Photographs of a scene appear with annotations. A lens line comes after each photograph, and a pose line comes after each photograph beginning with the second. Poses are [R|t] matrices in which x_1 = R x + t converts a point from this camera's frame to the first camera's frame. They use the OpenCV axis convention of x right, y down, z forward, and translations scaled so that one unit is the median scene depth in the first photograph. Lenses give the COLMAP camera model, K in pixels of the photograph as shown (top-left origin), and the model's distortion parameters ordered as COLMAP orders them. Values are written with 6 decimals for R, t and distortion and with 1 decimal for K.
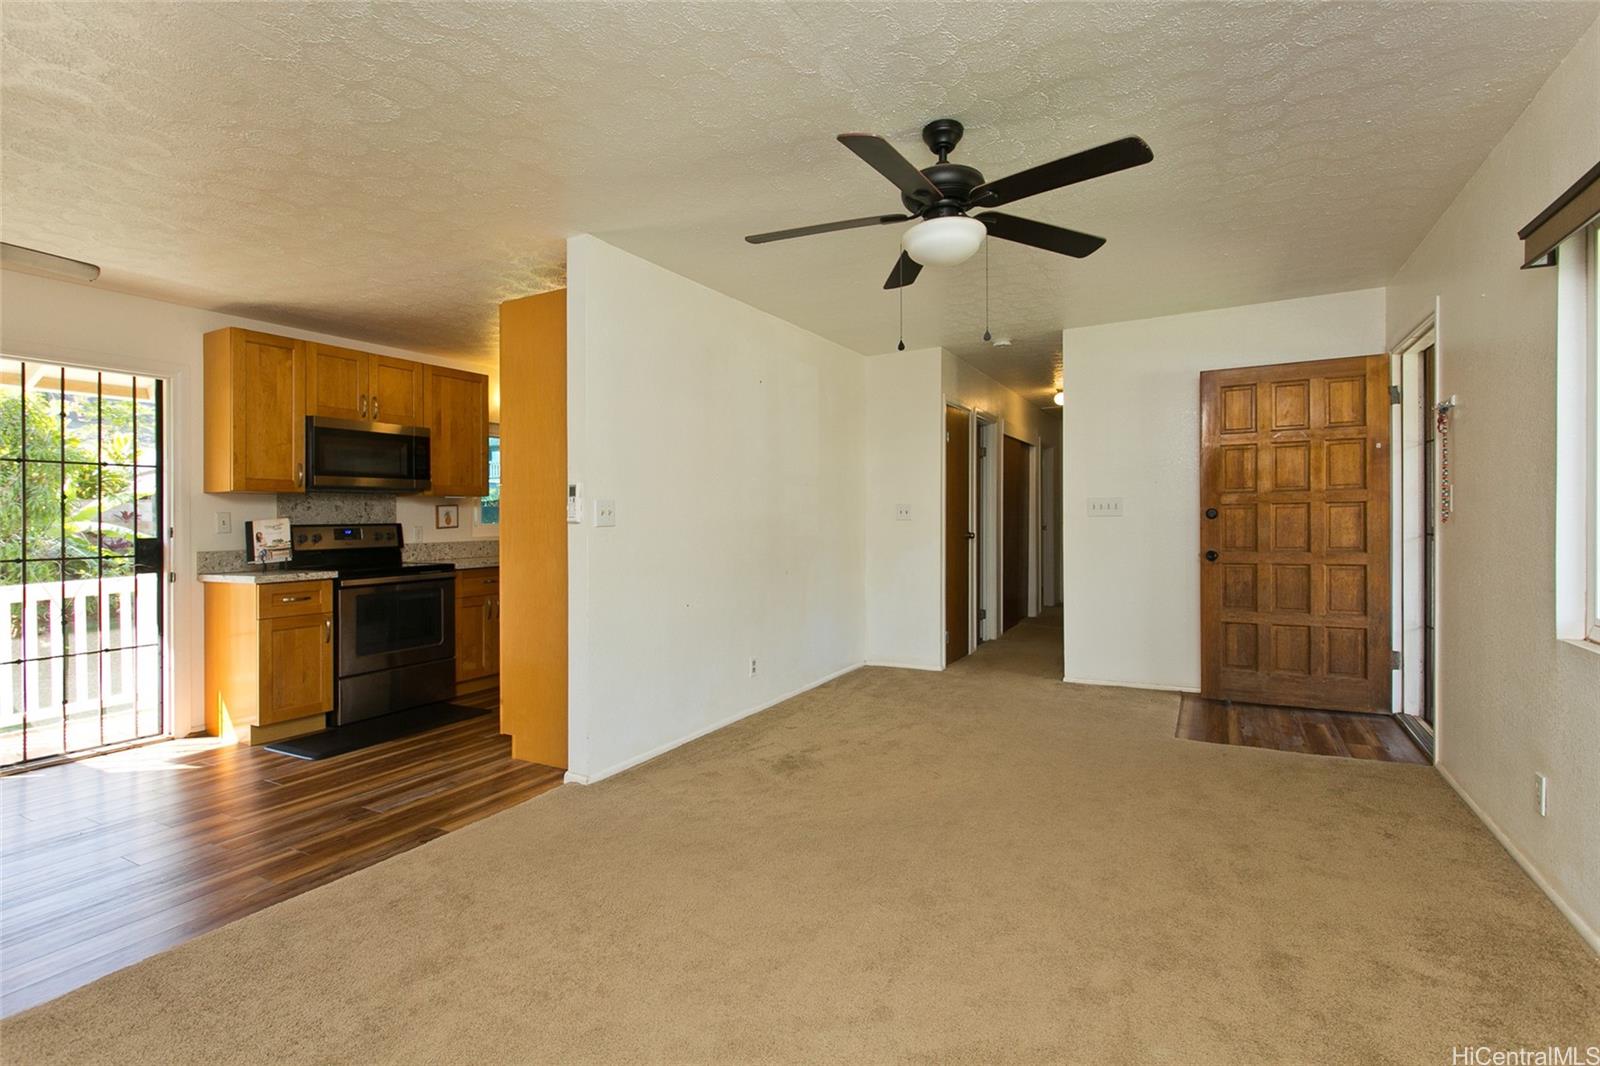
lens RADIAL K [[761.0, 0, 804.1], [0, 761.0, 517.3], [0, 0, 1]] dist [0.010972, 0.000835]
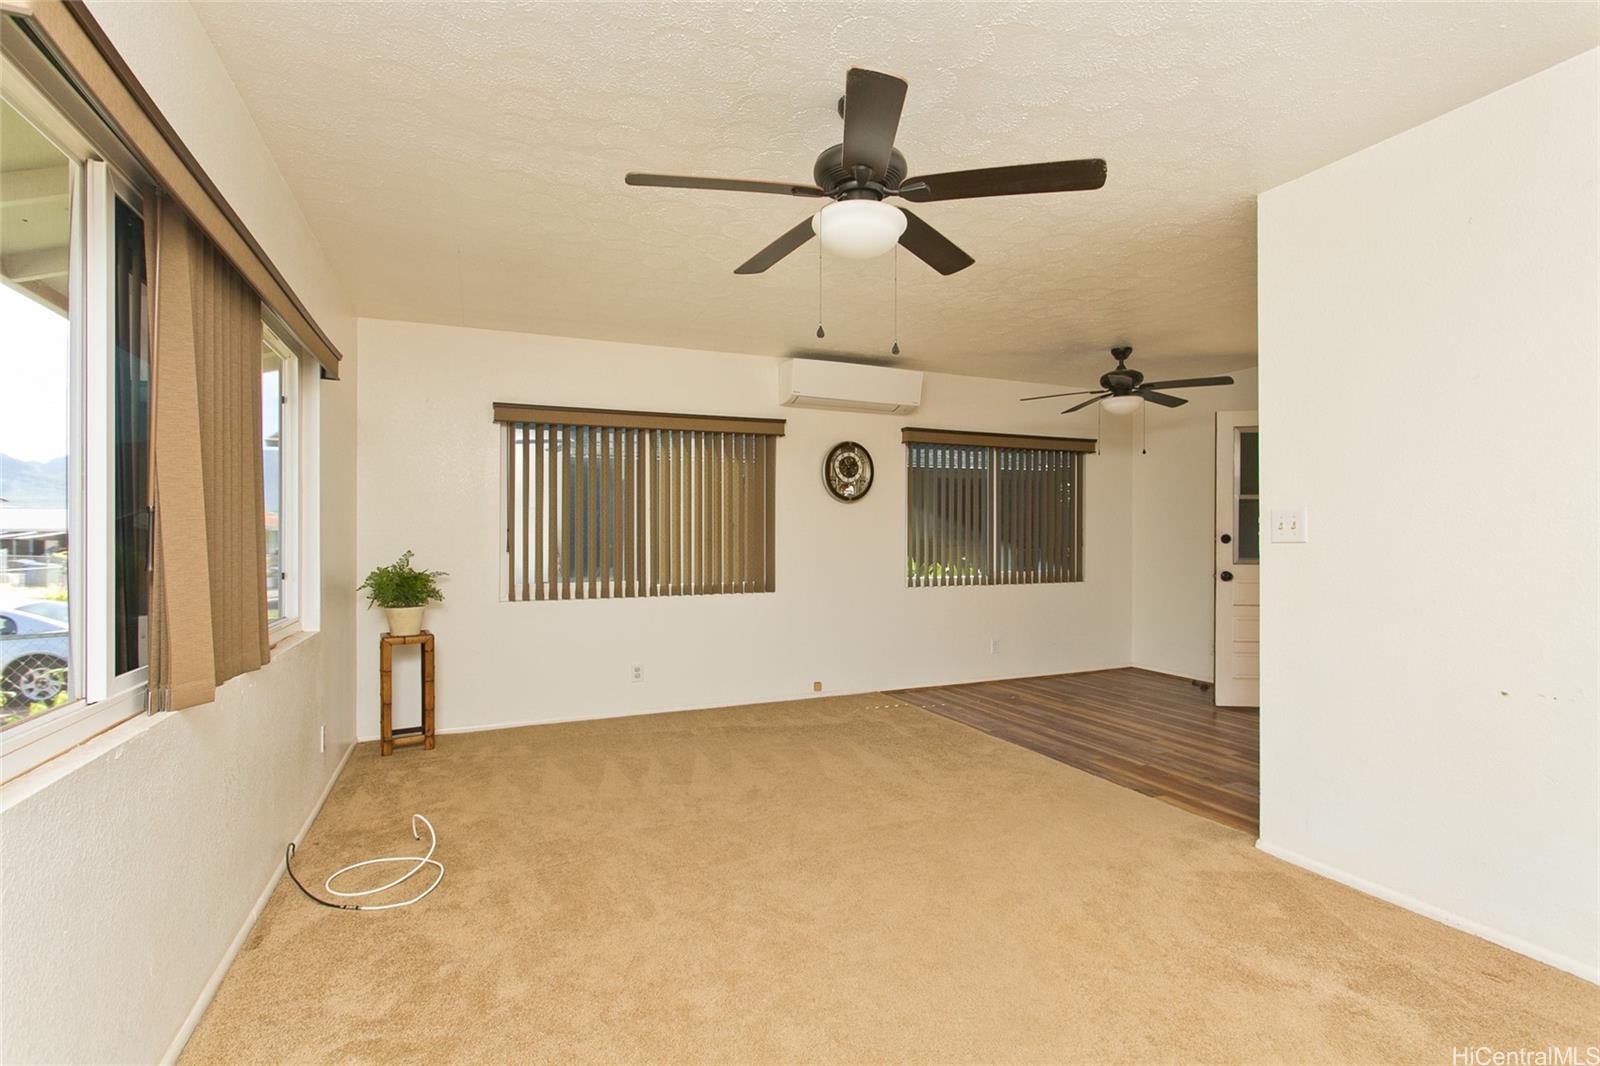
lens RADIAL K [[756.3, 0, 800.5], [0, 756.3, 527.0], [0, 0, 1]] dist [0.003226, 0.000773]
pose [[-0.621884, 0.007442, -0.783074, 0.520569], [0.014672, 0.999890, -0.002149, -0.006935], [0.782972, -0.012826, -0.621925, 0.867742]]
